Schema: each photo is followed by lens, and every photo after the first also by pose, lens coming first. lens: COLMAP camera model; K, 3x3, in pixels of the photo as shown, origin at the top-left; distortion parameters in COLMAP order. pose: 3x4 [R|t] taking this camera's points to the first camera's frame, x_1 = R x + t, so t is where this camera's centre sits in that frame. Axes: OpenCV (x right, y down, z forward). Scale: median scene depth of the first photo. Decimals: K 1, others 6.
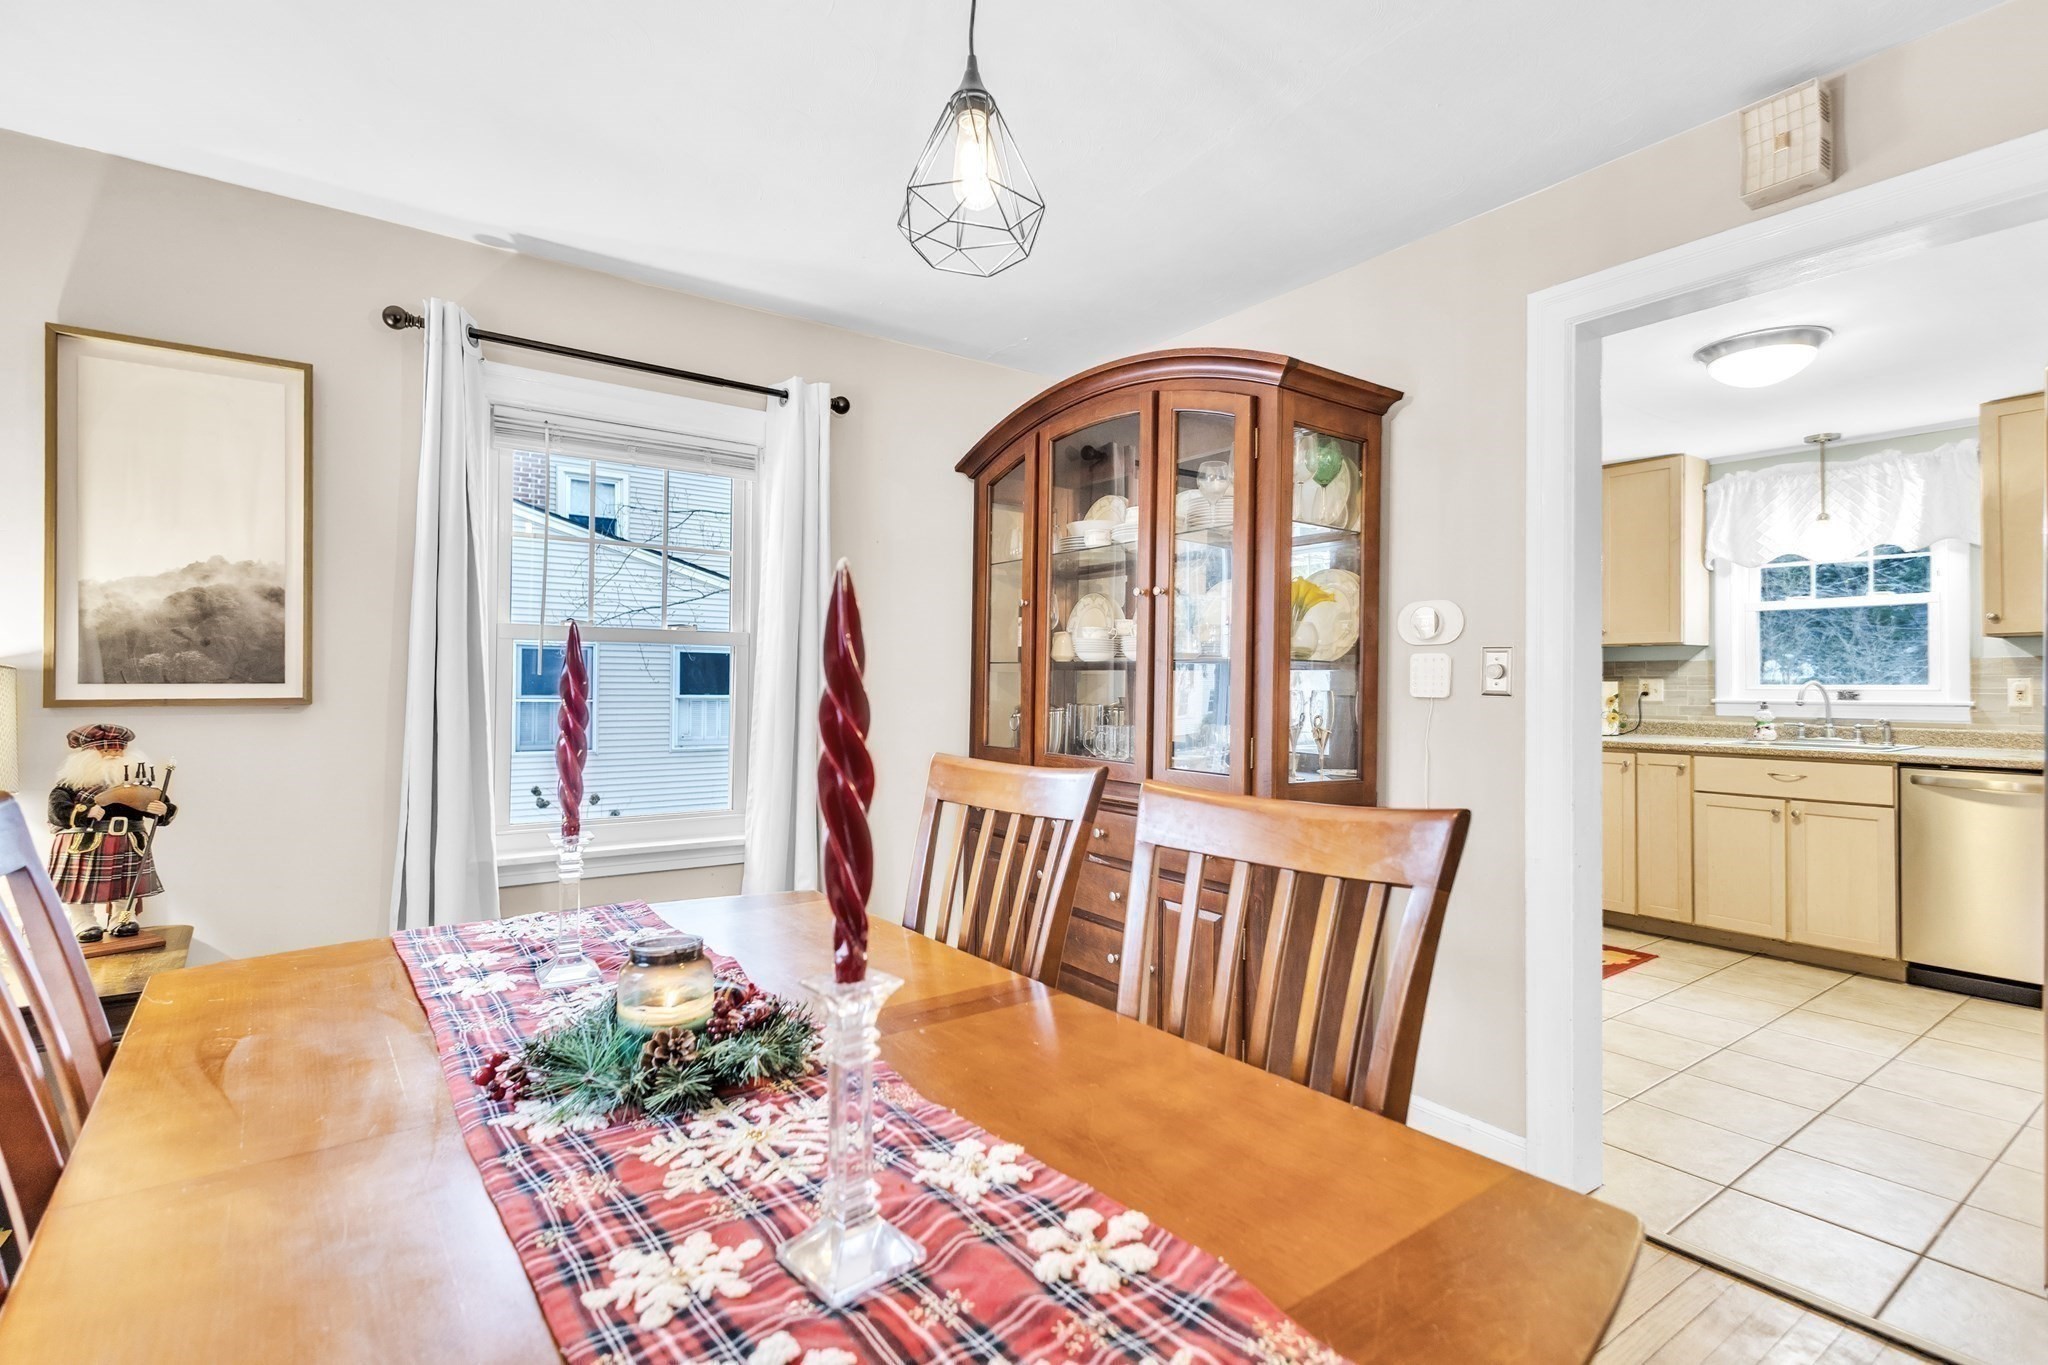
lens RADIAL K [[953.9, 0, 1022.8], [0, 953.9, 675.8], [0, 0, 1]] dist [0.004710, -0.003274]
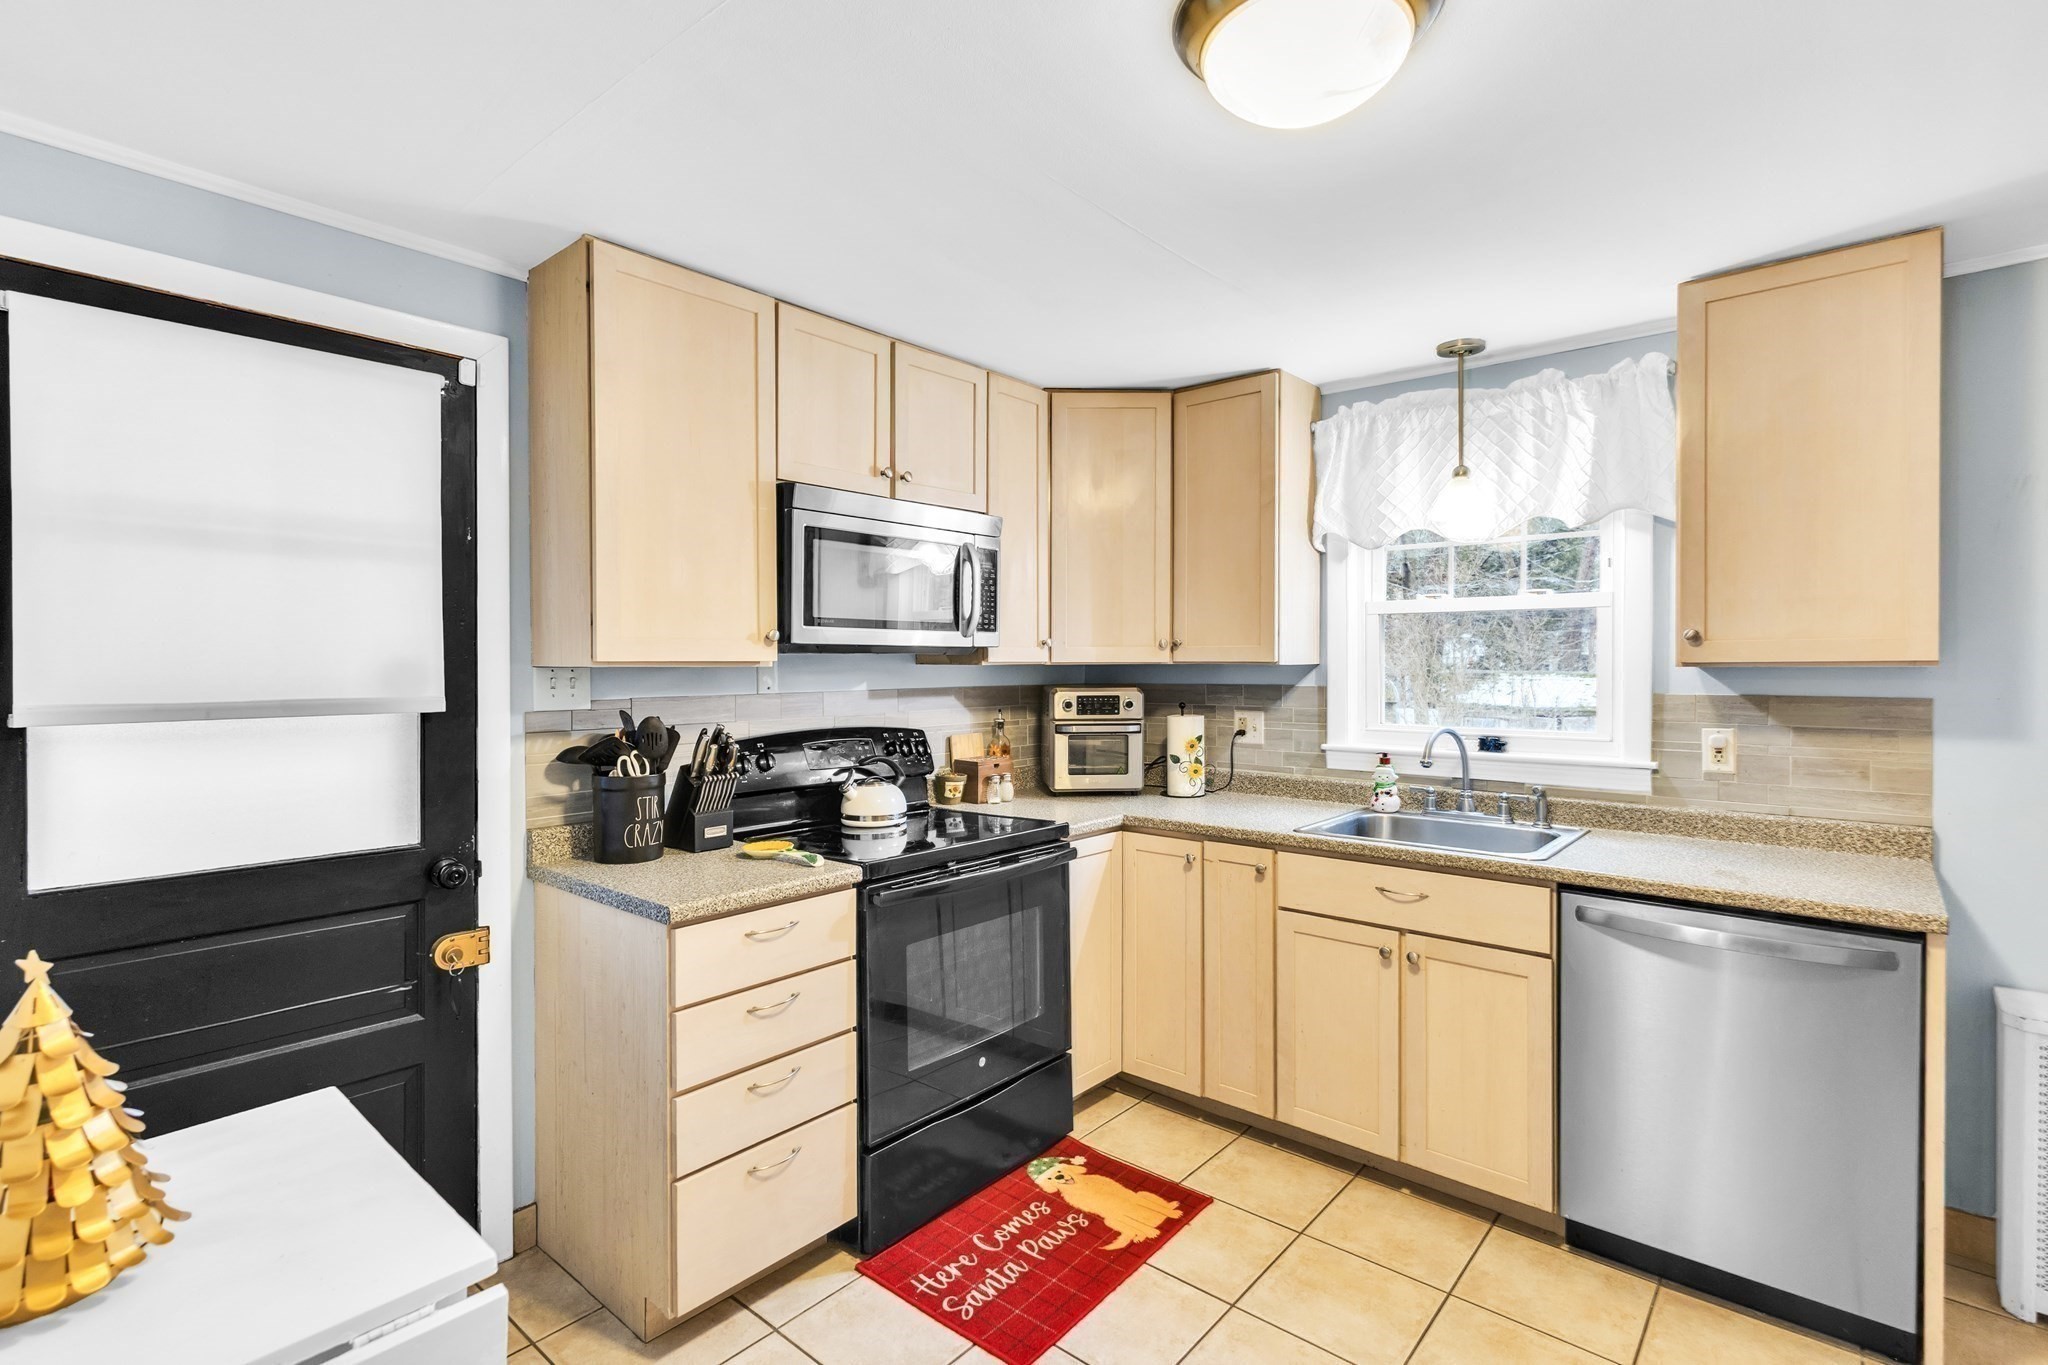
lens RADIAL K [[953.9, 0, 1016.1], [0, 953.9, 675.5], [0, 0, 1]] dist [0.004710, -0.003274]
pose [[0.972894, -0.009648, 0.231052, 0.396717], [0.003847, 0.999666, 0.025543, -0.046633], [-0.231221, -0.023962, 0.972606, 0.440944]]
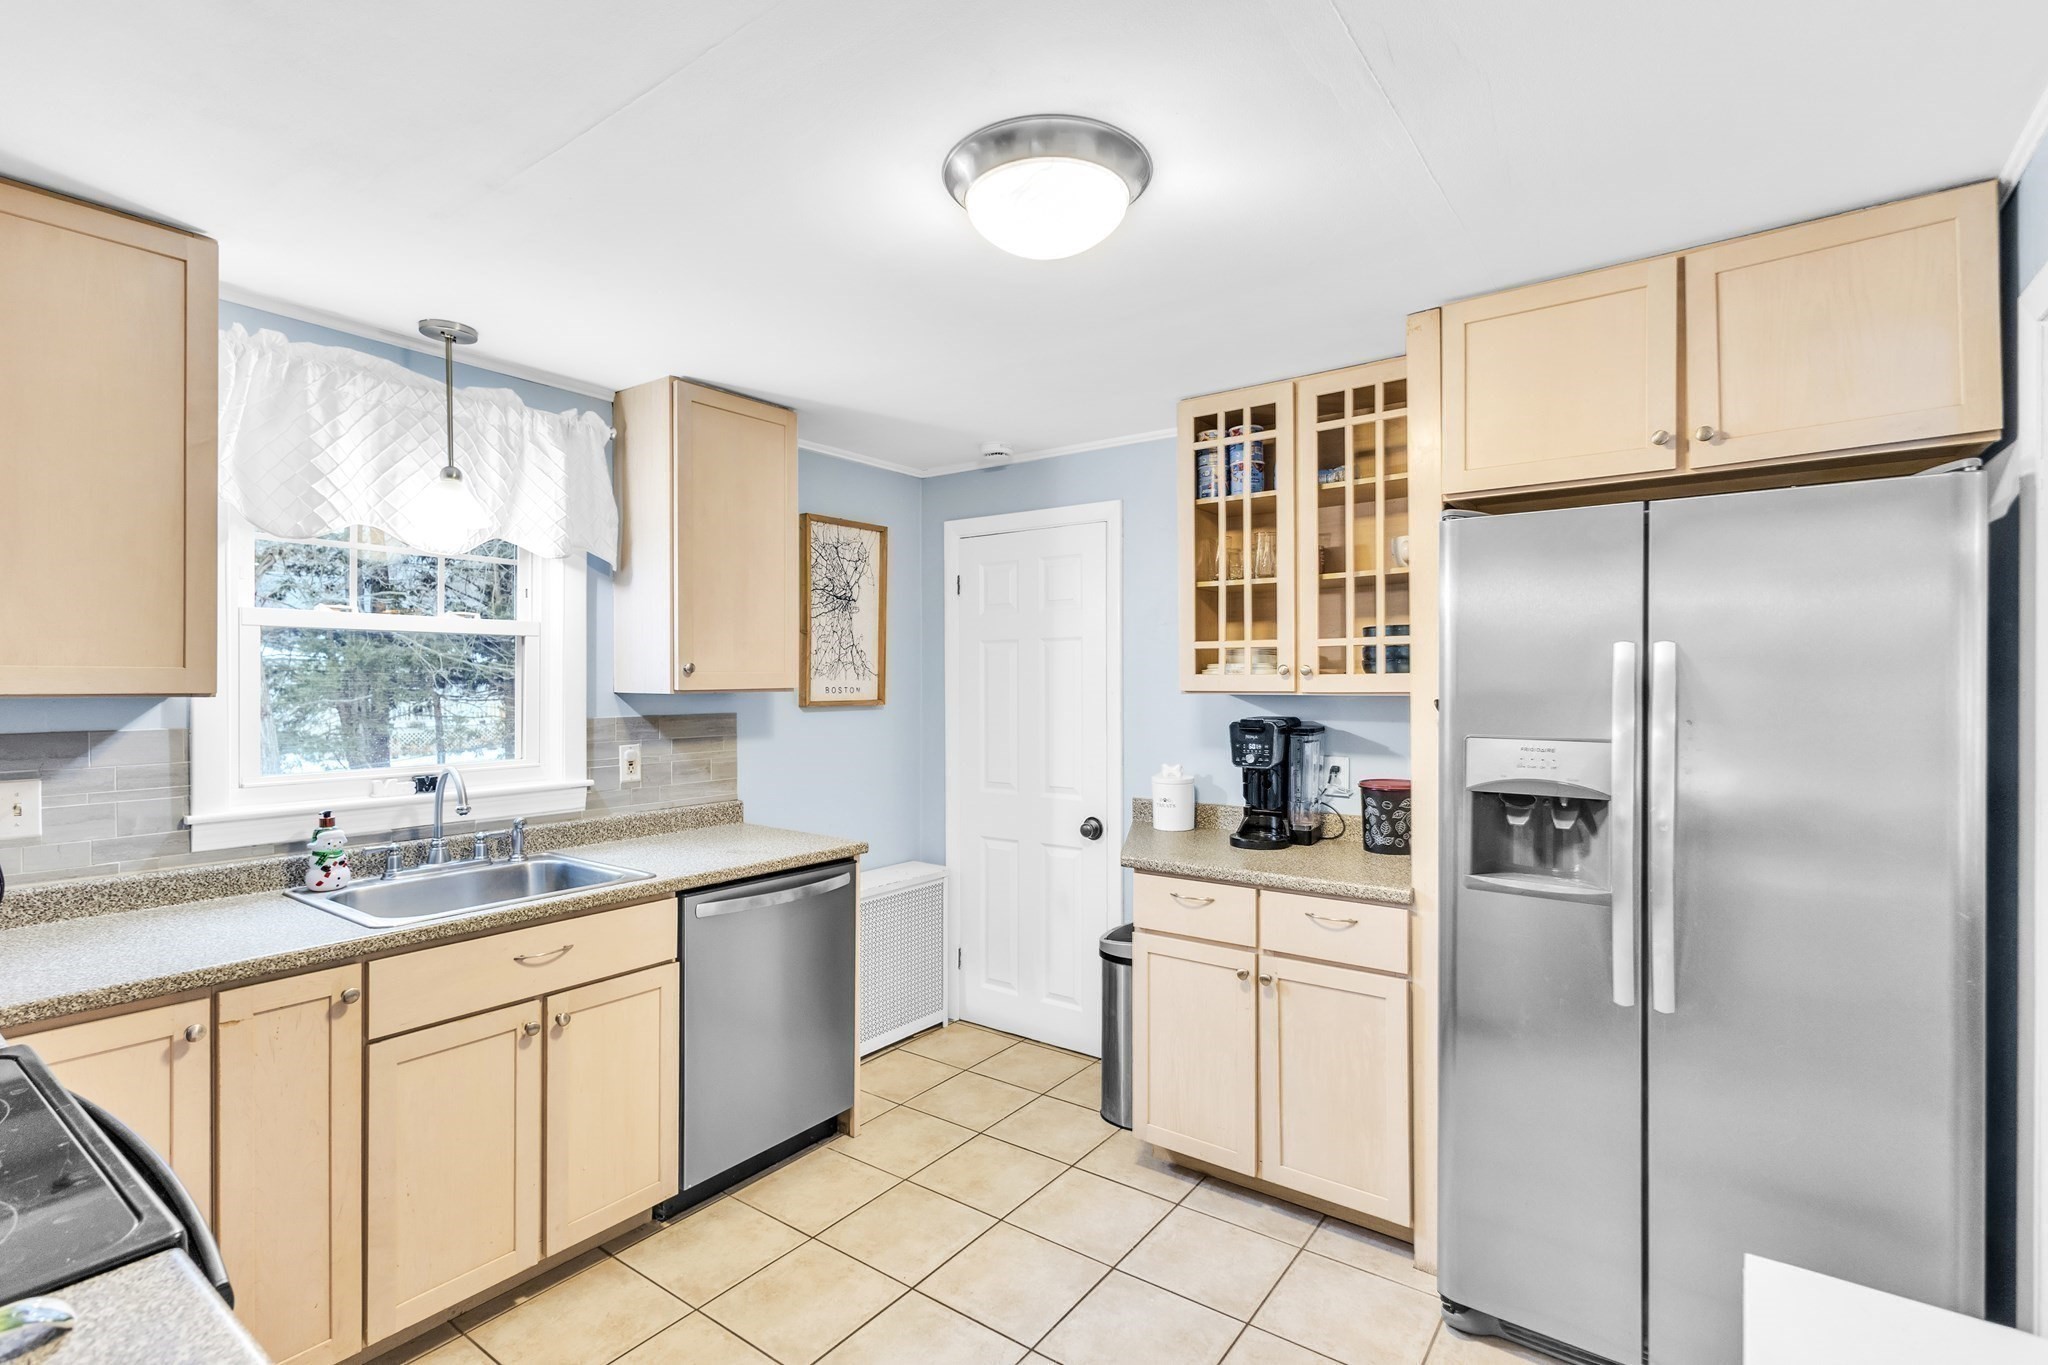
lens RADIAL K [[953.9, 0, 1029.5], [0, 953.9, 686.9], [0, 0, 1]] dist [0.004710, -0.003274]
pose [[-0.318186, -0.010191, 0.947974, 0.194941], [-0.009558, 0.999926, 0.007542, -0.047955], [-0.947980, -0.006661, -0.318260, 0.856597]]
